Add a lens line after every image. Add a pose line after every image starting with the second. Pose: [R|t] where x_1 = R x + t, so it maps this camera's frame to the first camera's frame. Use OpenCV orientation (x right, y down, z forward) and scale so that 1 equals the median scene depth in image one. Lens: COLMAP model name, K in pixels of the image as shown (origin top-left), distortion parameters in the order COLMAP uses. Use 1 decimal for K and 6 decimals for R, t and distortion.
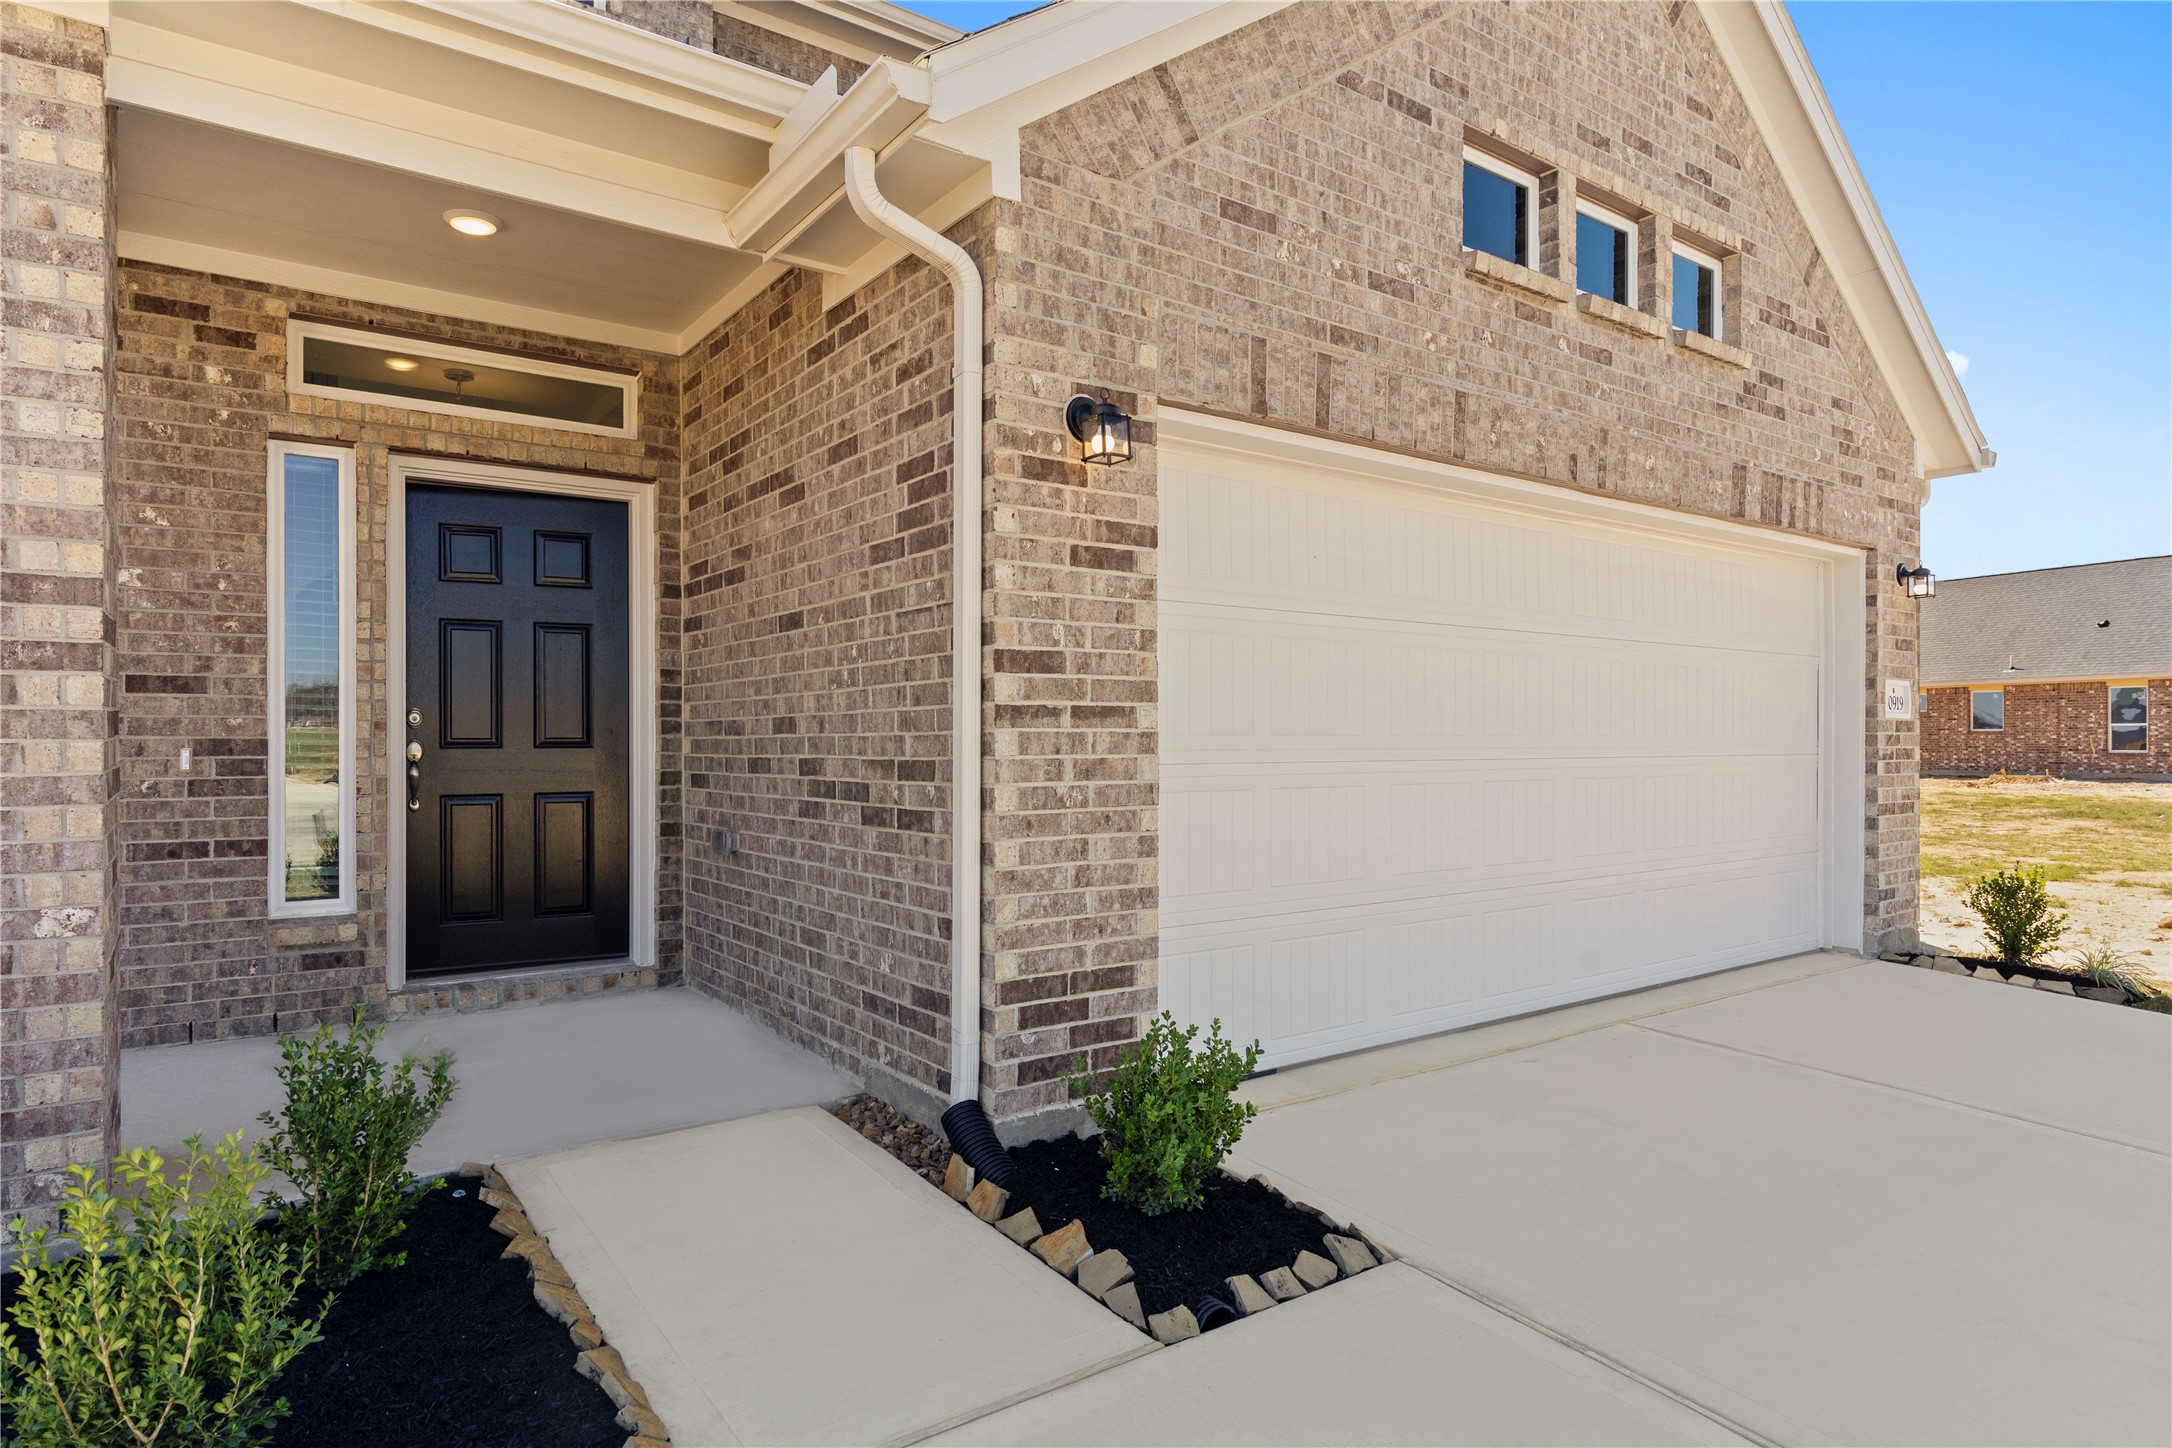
lens RADIAL K [[1177.5, 0, 1105.8], [0, 1177.5, 692.0], [0, 0, 1]] dist [0.002270, -0.002542]
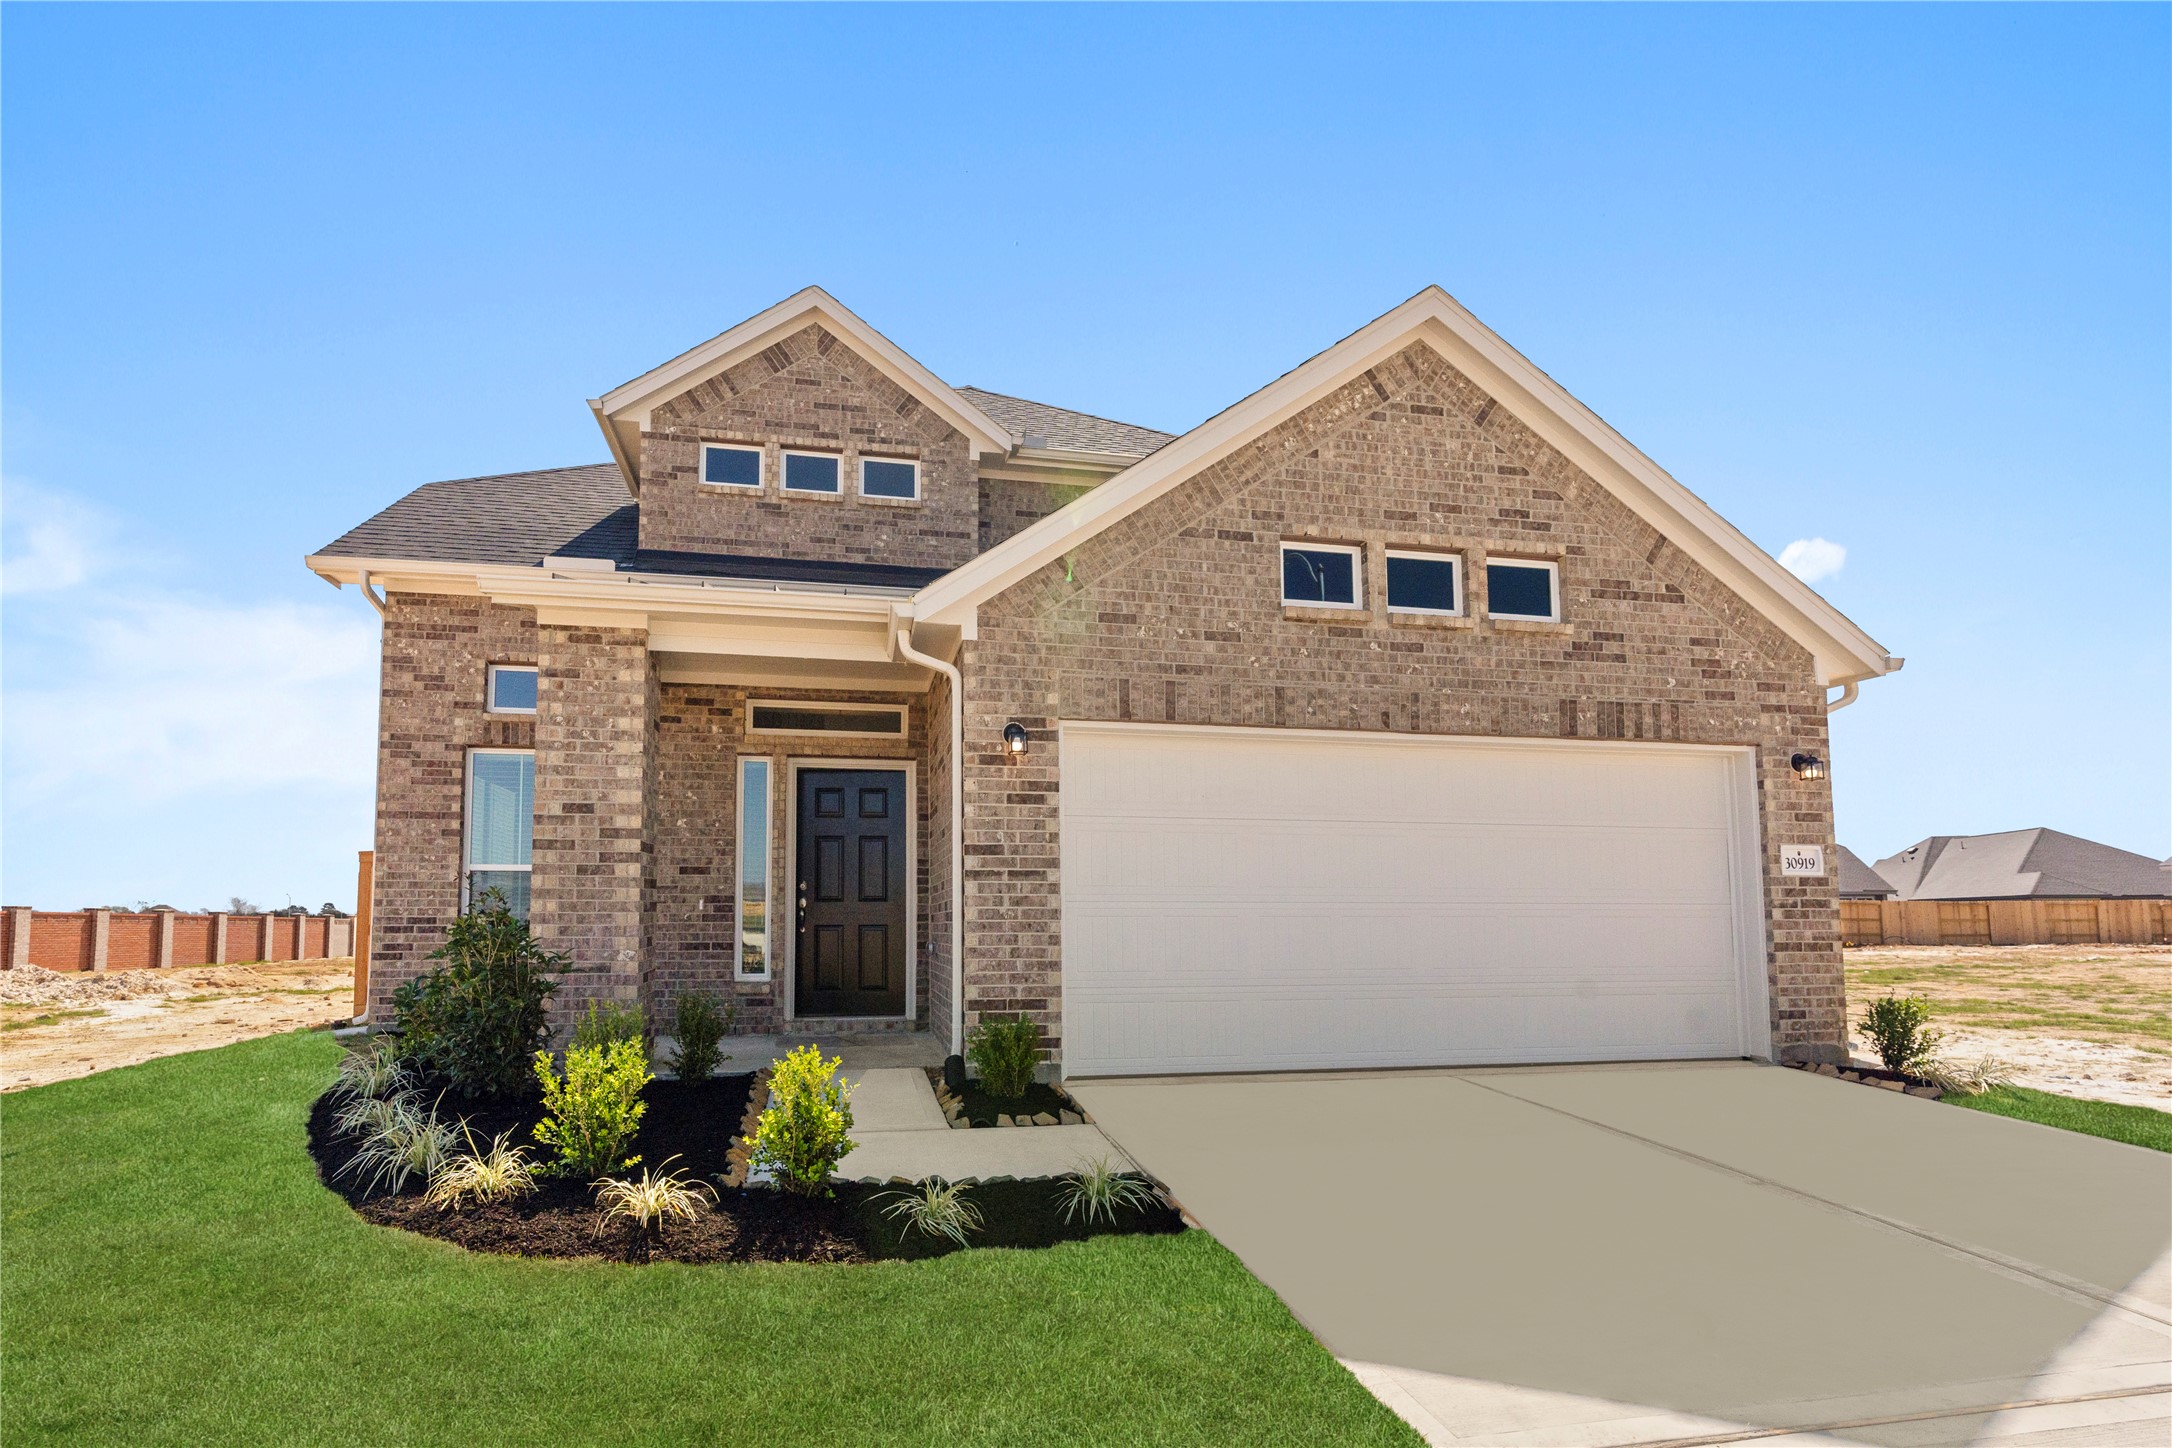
lens RADIAL K [[1027.3, 0, 1123.6], [0, 1027.3, 798.8], [0, 0, 1]] dist [0.002624, 0.000282]
pose [[0.927589, -0.045458, -0.370825, 0.674863], [0.016476, 0.996582, -0.080952, 0.028979], [0.373238, 0.068981, 0.925168, -0.497086]]
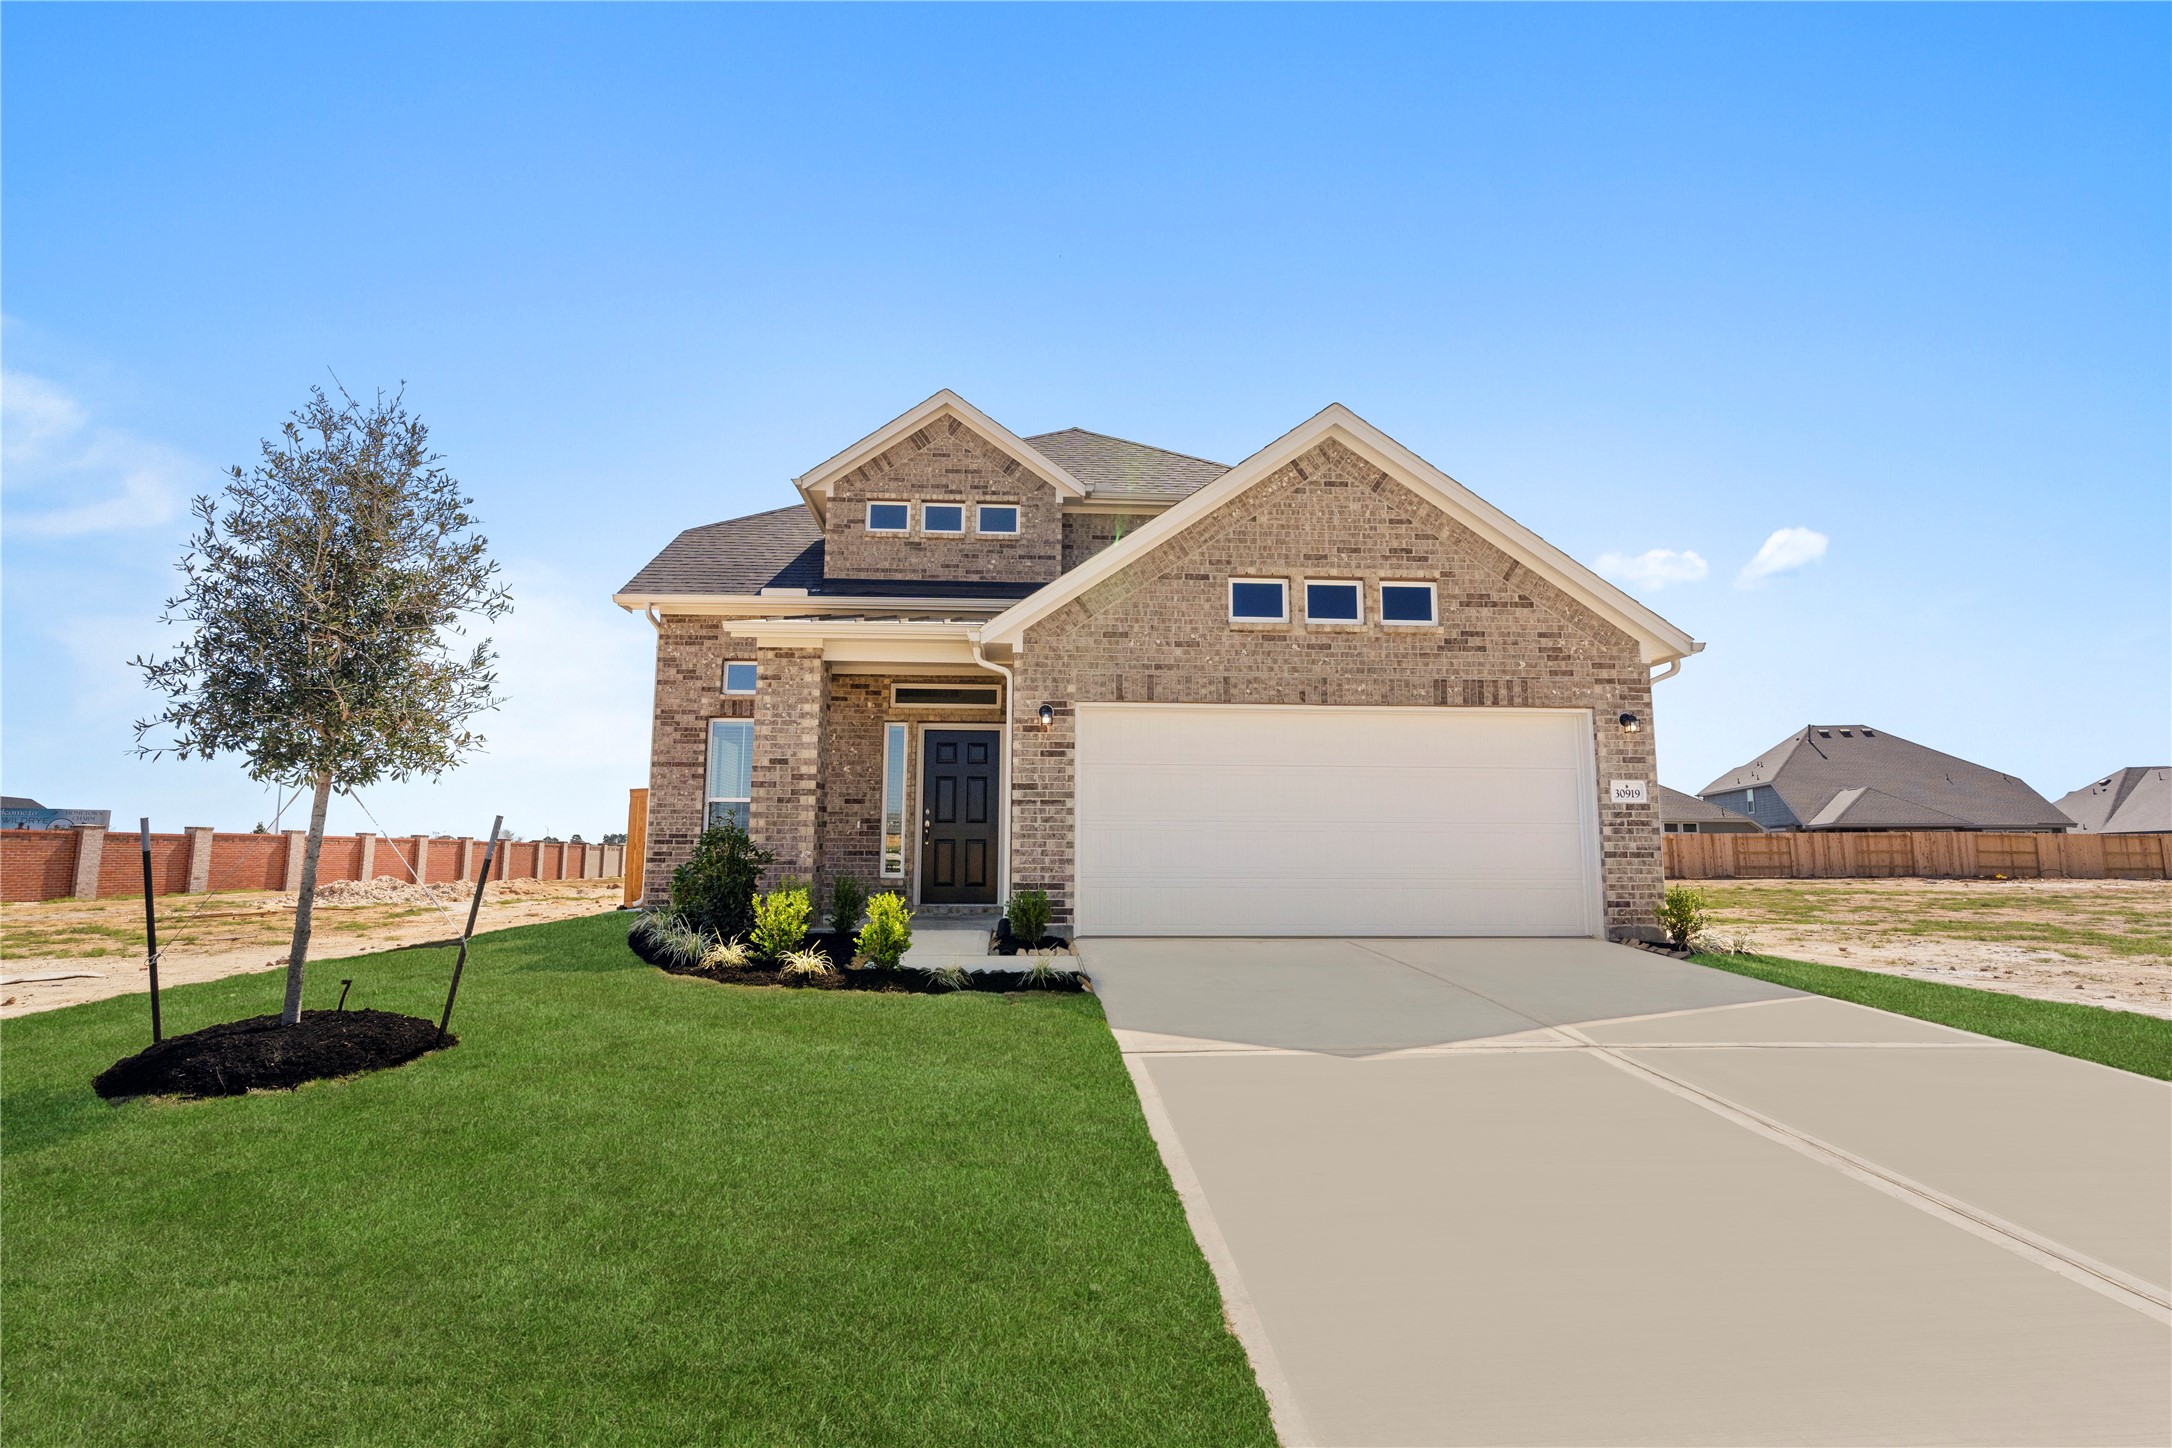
lens RADIAL K [[1027.3, 0, 1210.0], [0, 1027.3, 665.5], [0, 0, 1]] dist [0.002624, 0.000282]
pose [[0.885971, -0.084172, -0.456037, 1.373973], [0.017690, 0.988808, -0.148141, 0.059521], [0.463402, 0.123182, 0.877545, -1.063140]]
